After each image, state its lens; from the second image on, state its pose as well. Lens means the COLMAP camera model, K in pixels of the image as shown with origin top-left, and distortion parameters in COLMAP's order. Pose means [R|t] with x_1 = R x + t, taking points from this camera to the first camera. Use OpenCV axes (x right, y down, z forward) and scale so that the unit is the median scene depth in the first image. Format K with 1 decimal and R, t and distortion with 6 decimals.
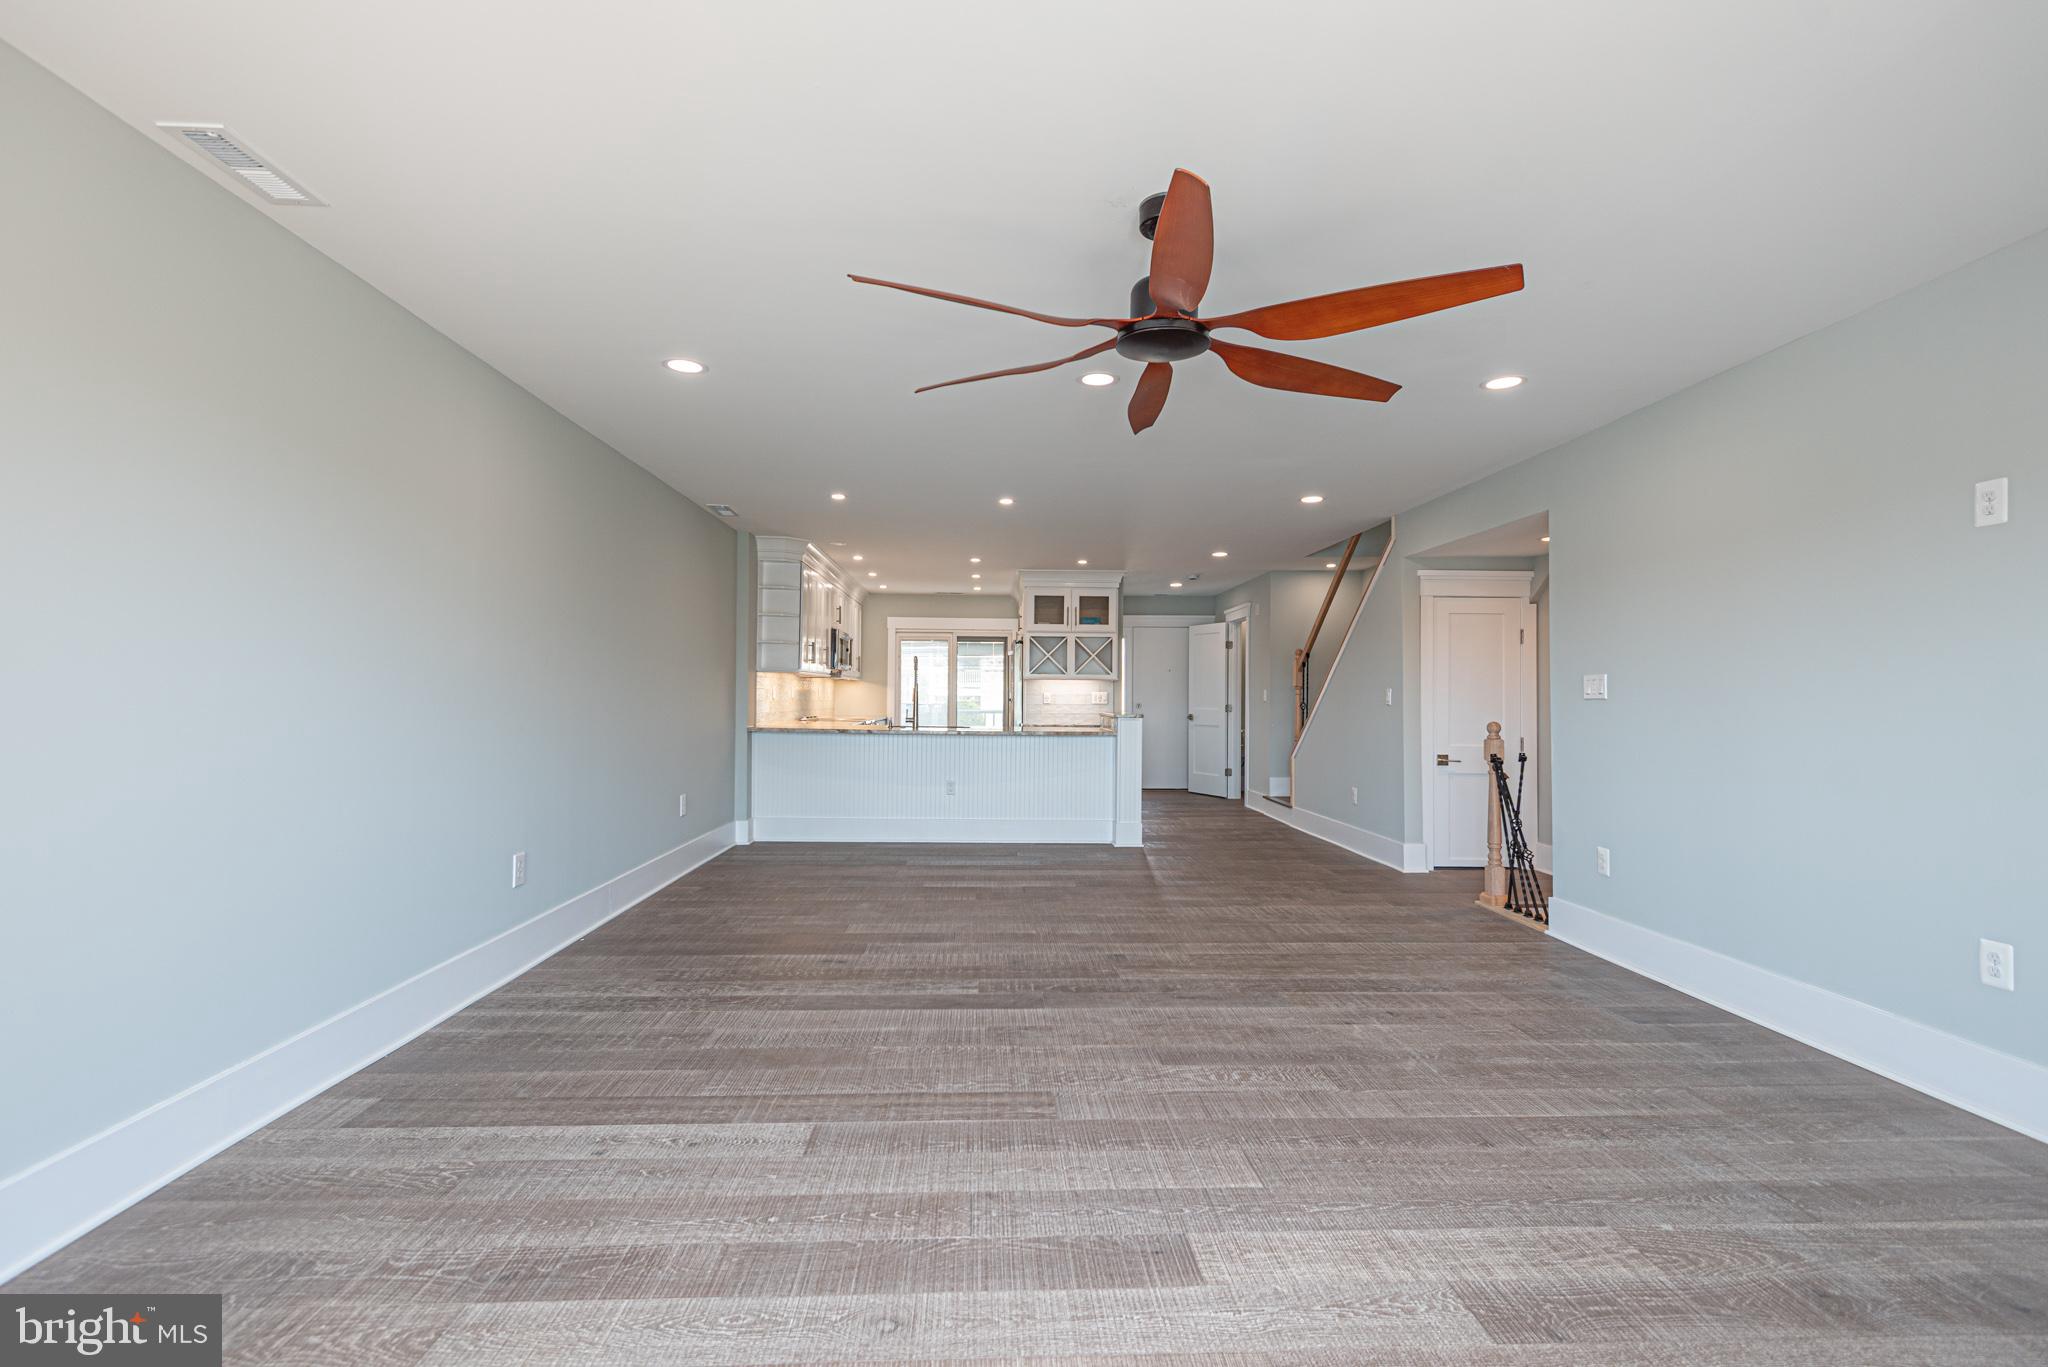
lens RADIAL K [[934.7, 0, 1050.0], [0, 934.7, 678.6], [0, 0, 1]] dist [0.046040, -0.028994]
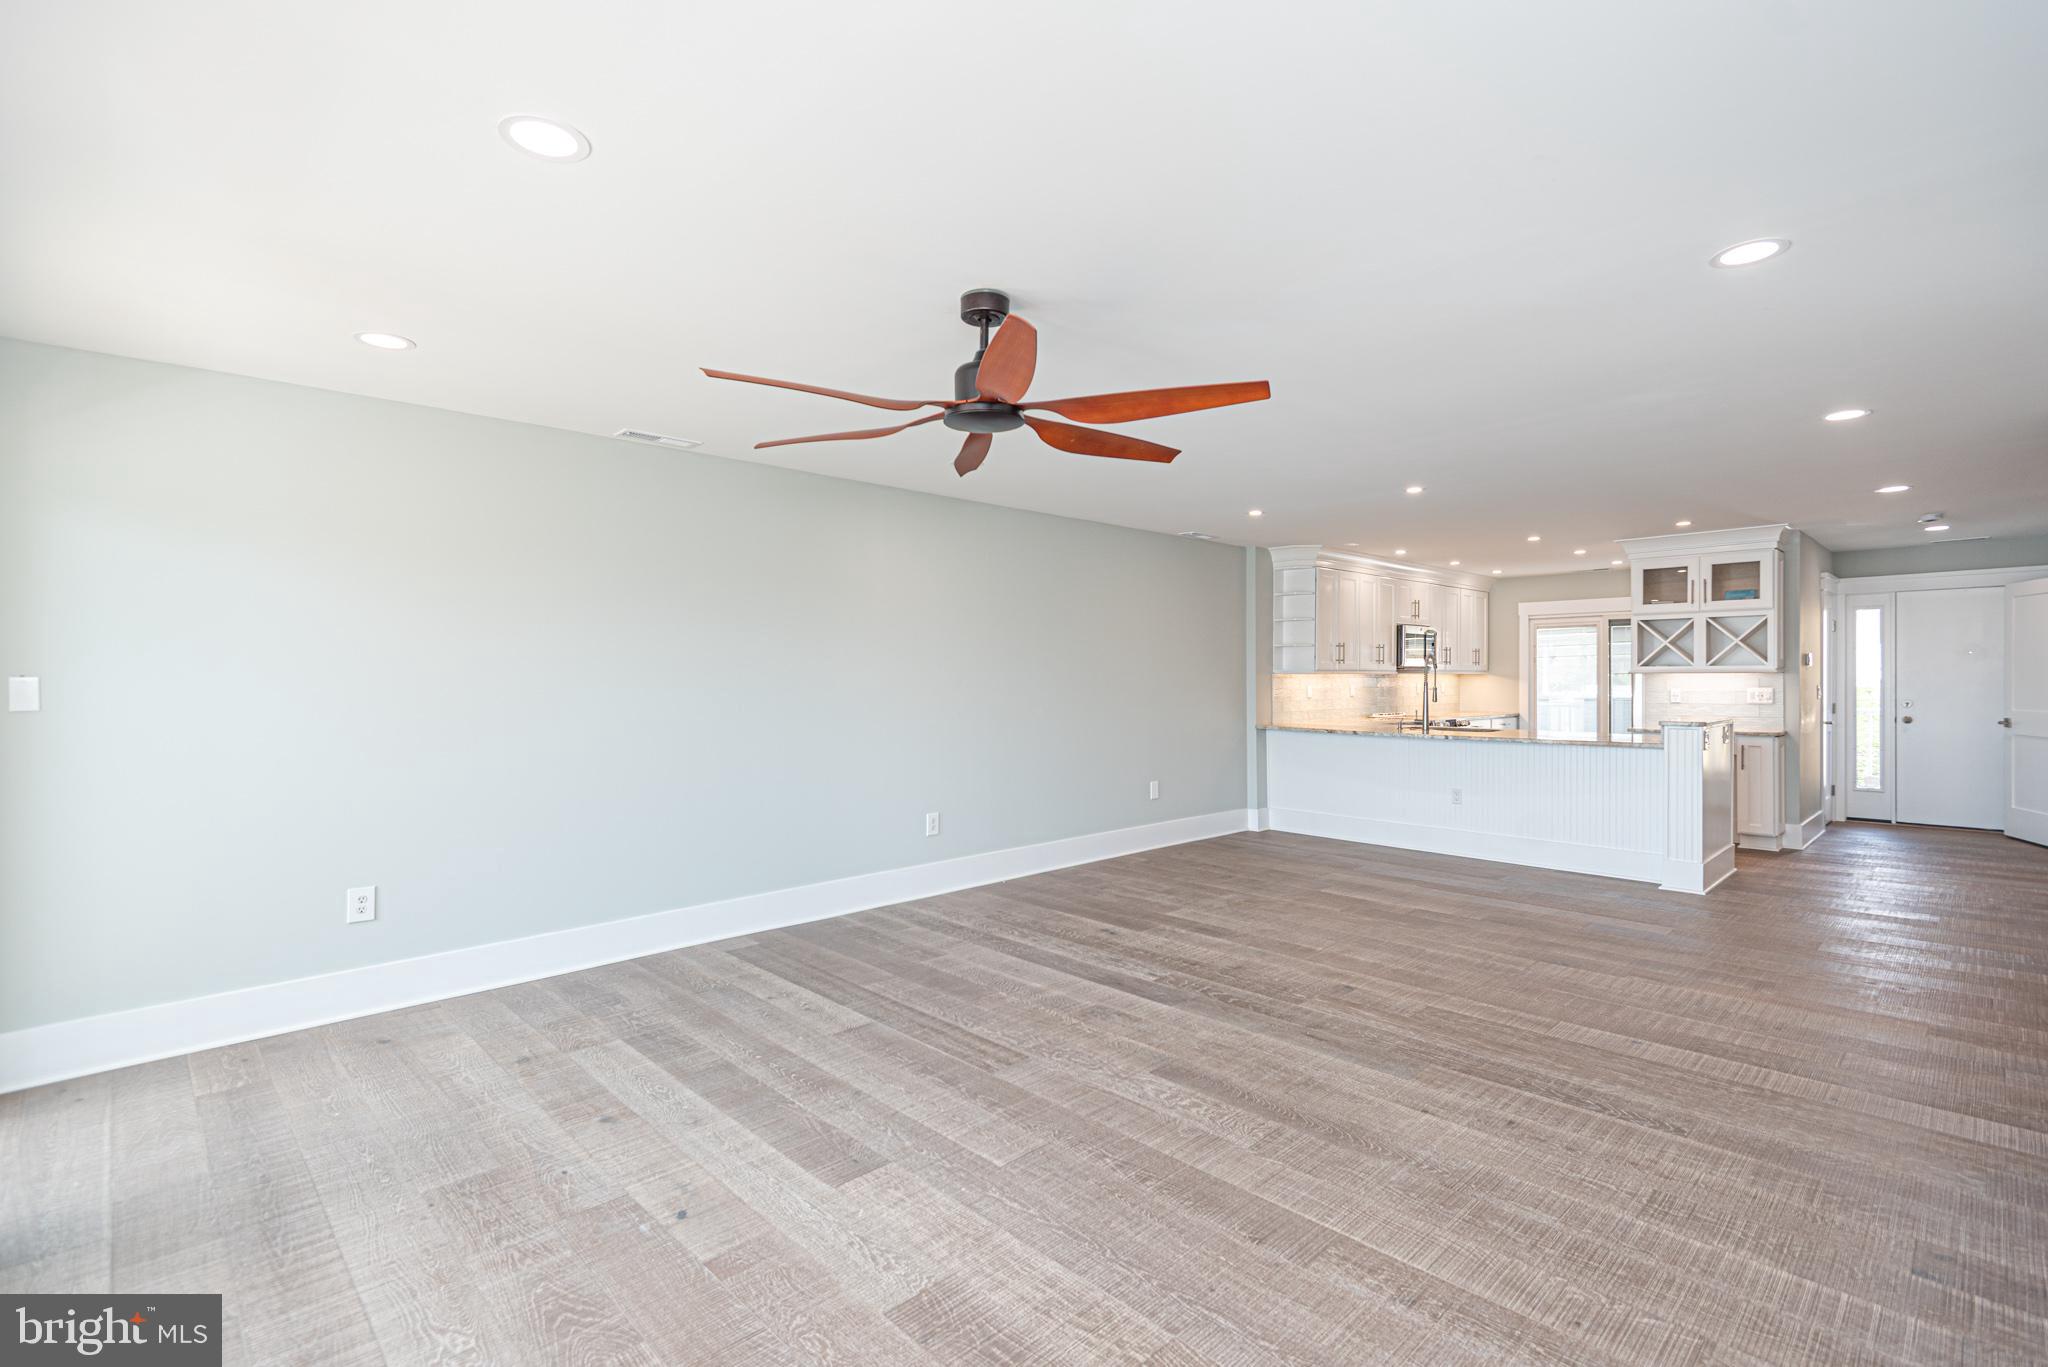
lens RADIAL K [[942.0, 0, 1063.9], [0, 942.0, 682.2], [0, 0, 1]] dist [0.043381, -0.026171]
pose [[0.670999, -0.006167, -0.741433, 0.686978], [0.020671, 0.999732, 0.010391, -0.027476], [0.741170, -0.022299, 0.670947, 0.195105]]
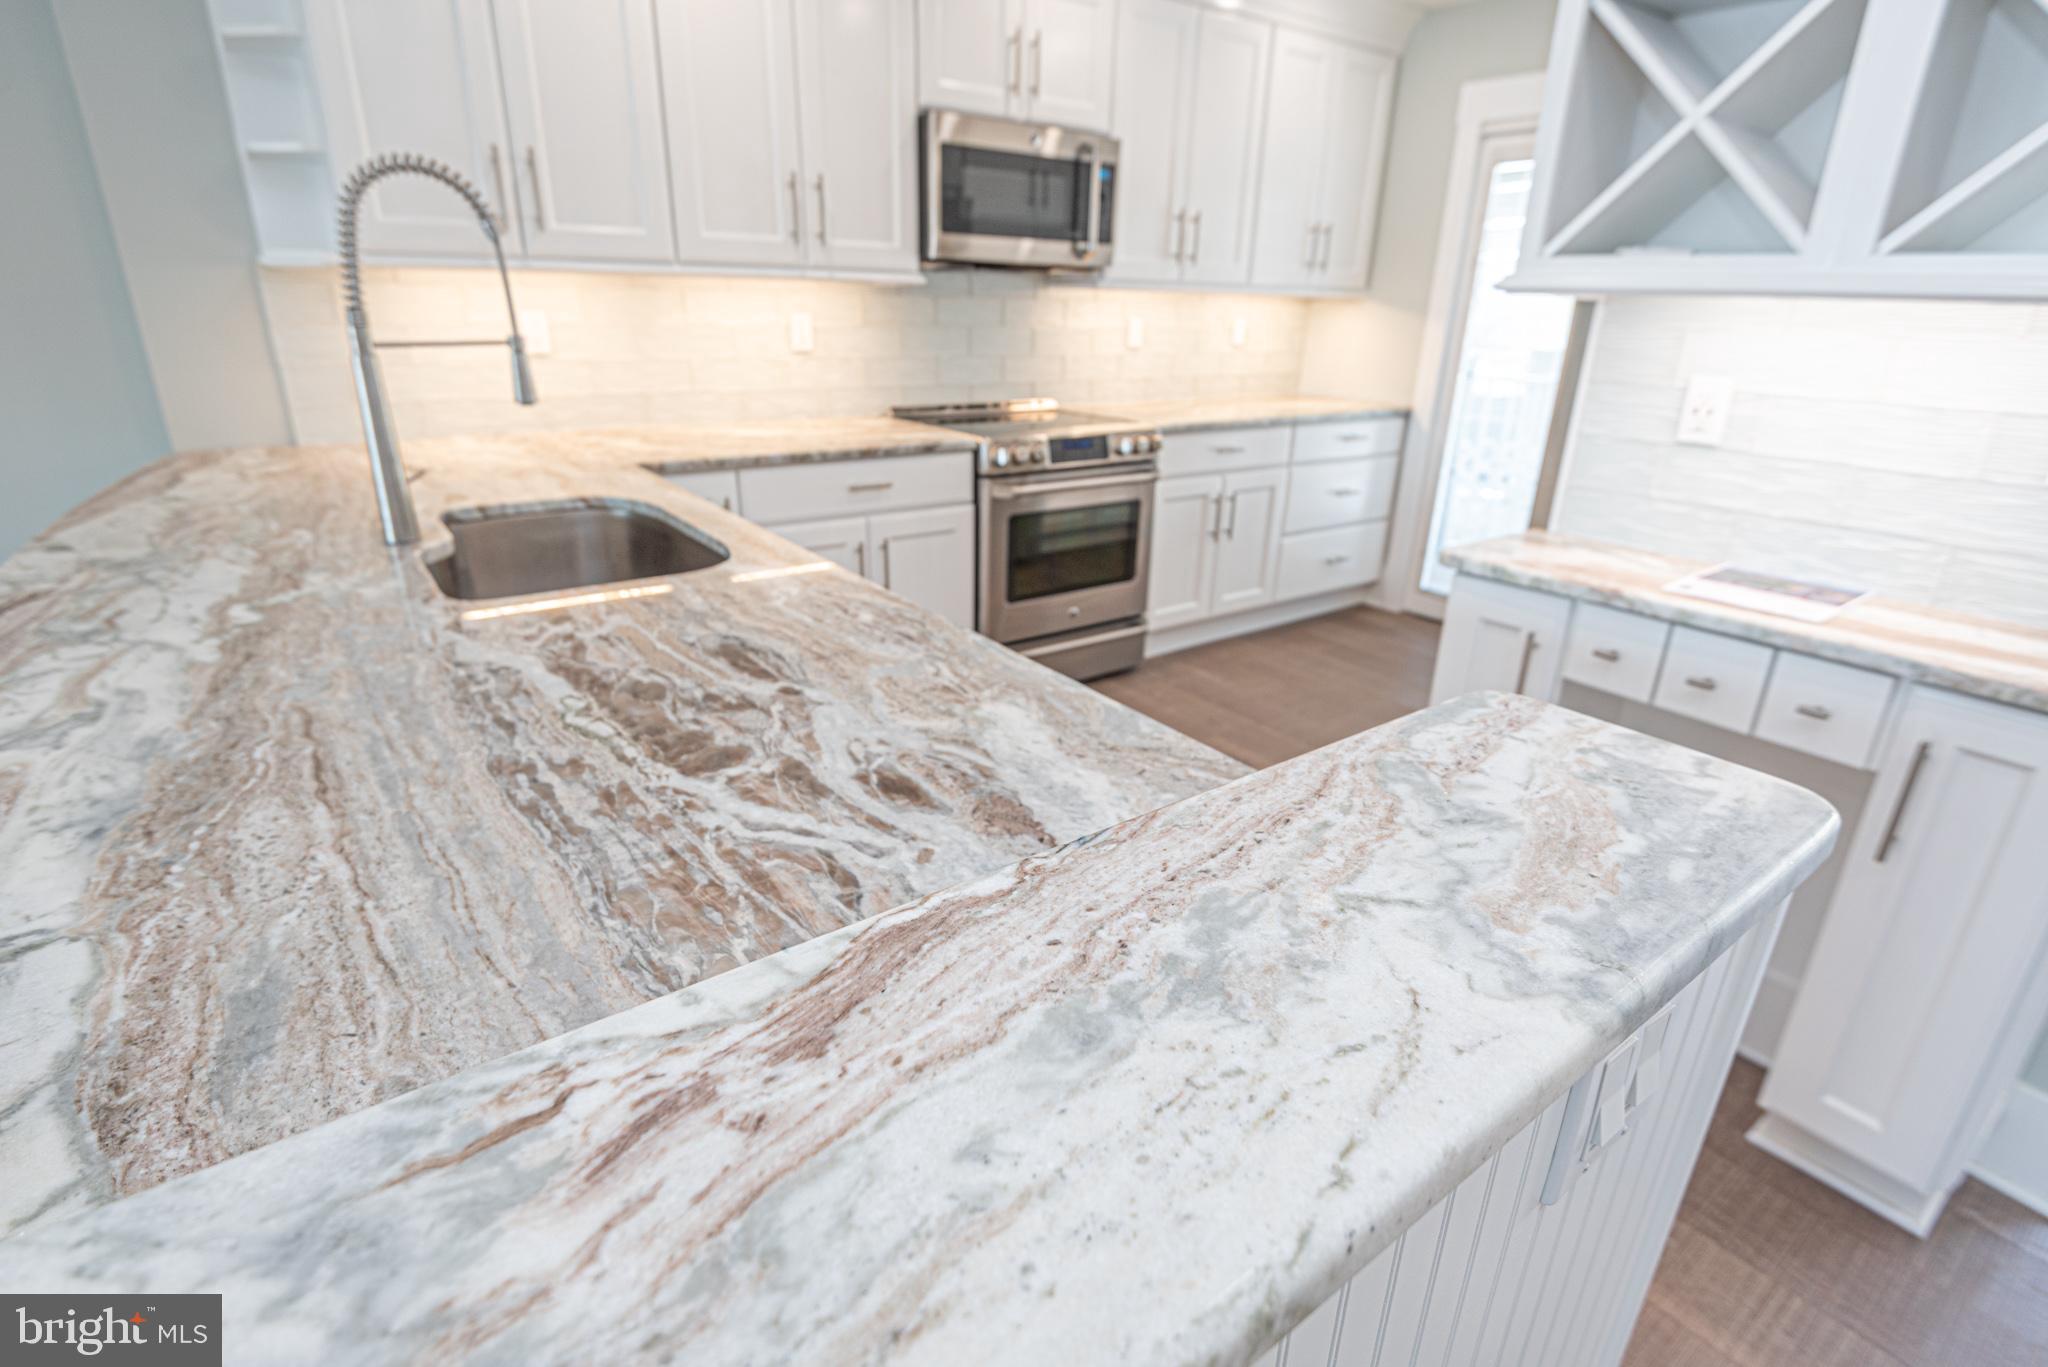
lens RADIAL K [[991.2, 0, 1035.9], [0, 991.2, 711.1], [0, 0, 1]] dist [0.022091, -0.026716]
pose [[0.543240, 0.323569, -0.774722, 0.244177], [-0.005578, 0.924122, 0.382056, 0.006615], [0.839559, -0.203227, 0.503825, 2.185580]]
